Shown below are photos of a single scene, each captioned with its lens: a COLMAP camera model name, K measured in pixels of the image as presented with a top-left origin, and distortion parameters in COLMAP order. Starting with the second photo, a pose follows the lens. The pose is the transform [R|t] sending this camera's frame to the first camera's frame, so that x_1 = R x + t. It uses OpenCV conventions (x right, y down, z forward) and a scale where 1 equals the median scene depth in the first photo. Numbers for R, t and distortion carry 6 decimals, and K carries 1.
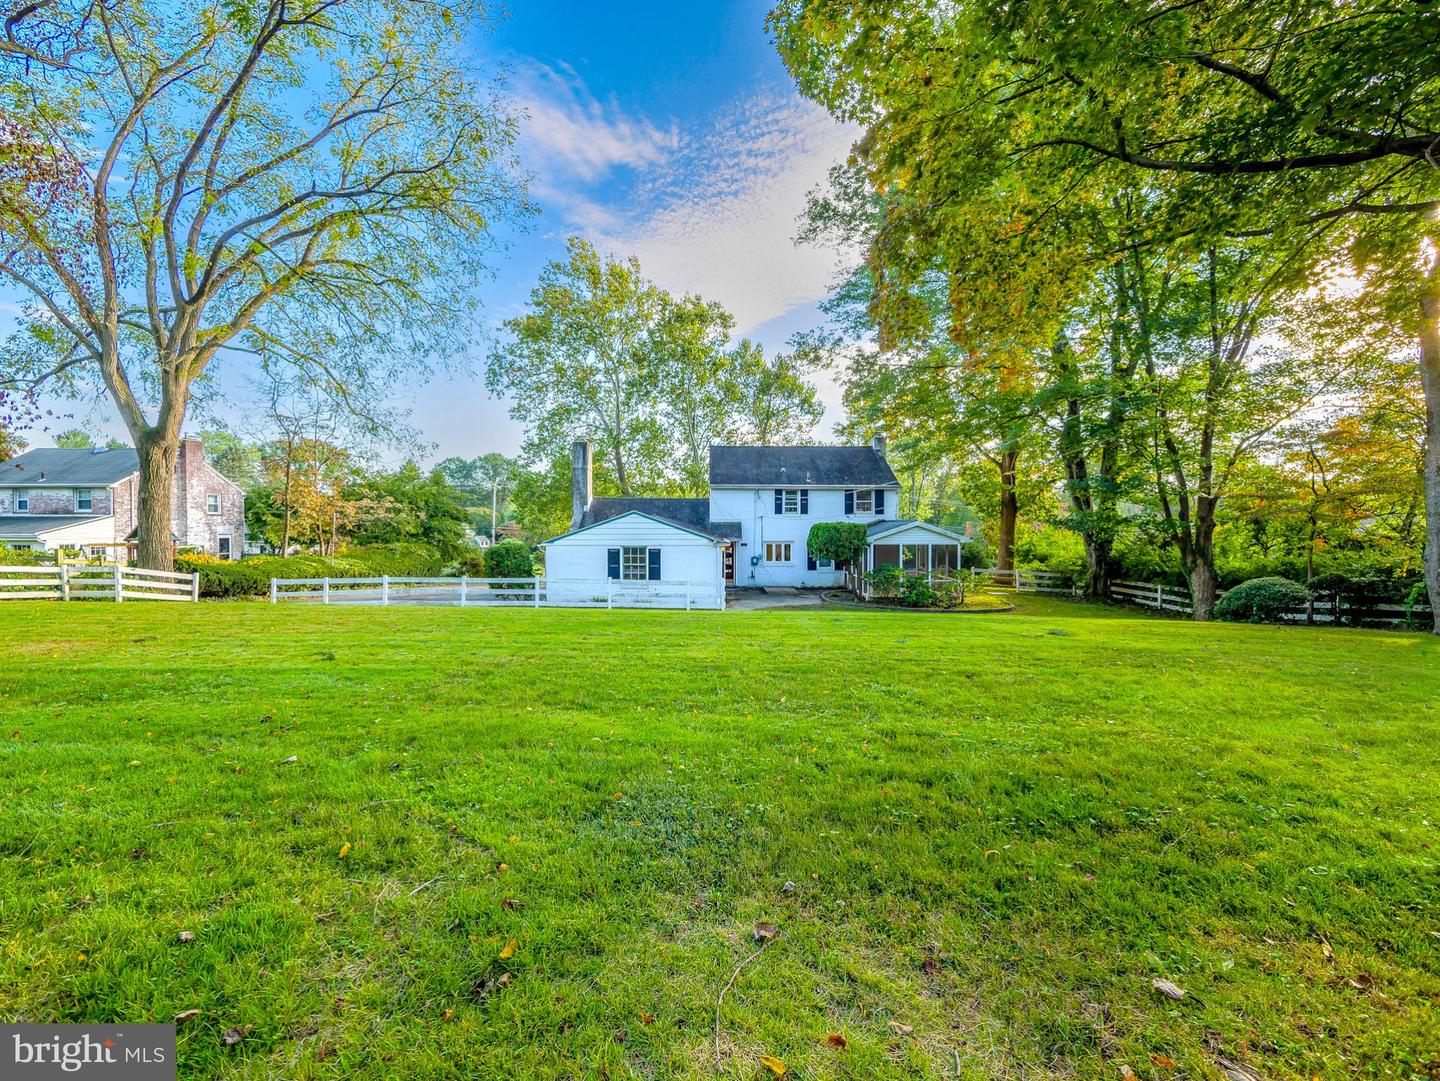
lens RADIAL K [[589.2, 0, 704.6], [0, 589.2, 541.9], [0, 0, 1]] dist [-0.008541, 0.001384]
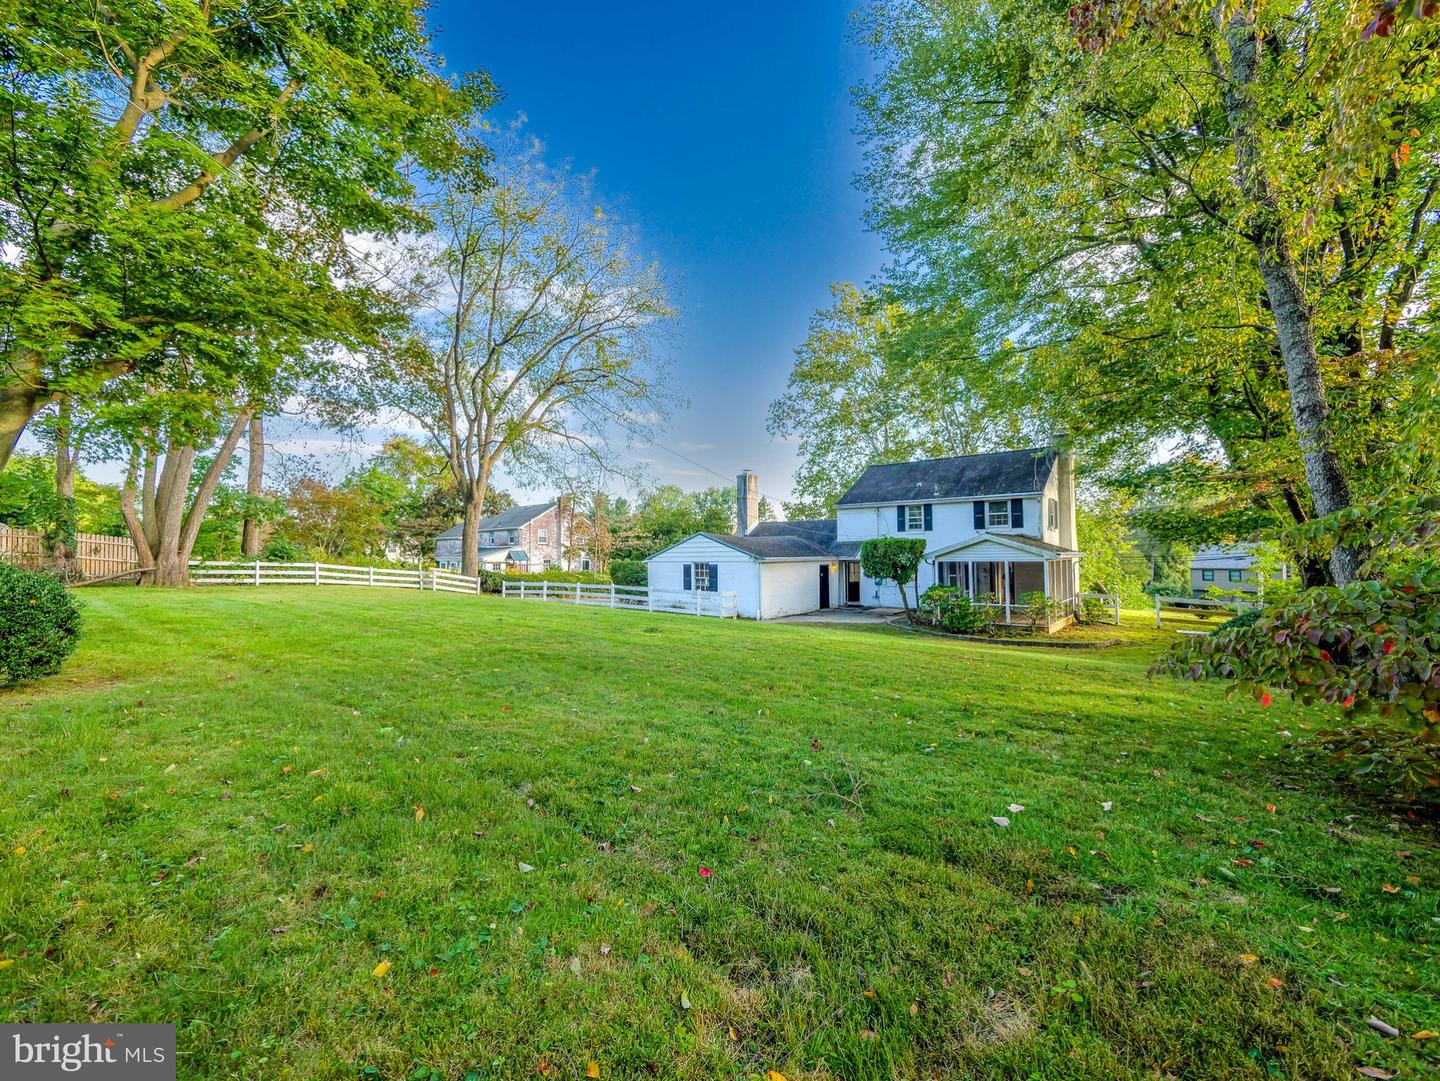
lens RADIAL K [[589.2, 0, 720.3], [0, 589.2, 542.2], [0, 0, 1]] dist [-0.008541, 0.001384]
pose [[0.770884, -0.022474, -0.636579, 0.670524], [-0.005954, 0.999080, -0.042481, 0.016542], [0.636948, 0.036538, 0.770041, 0.105782]]
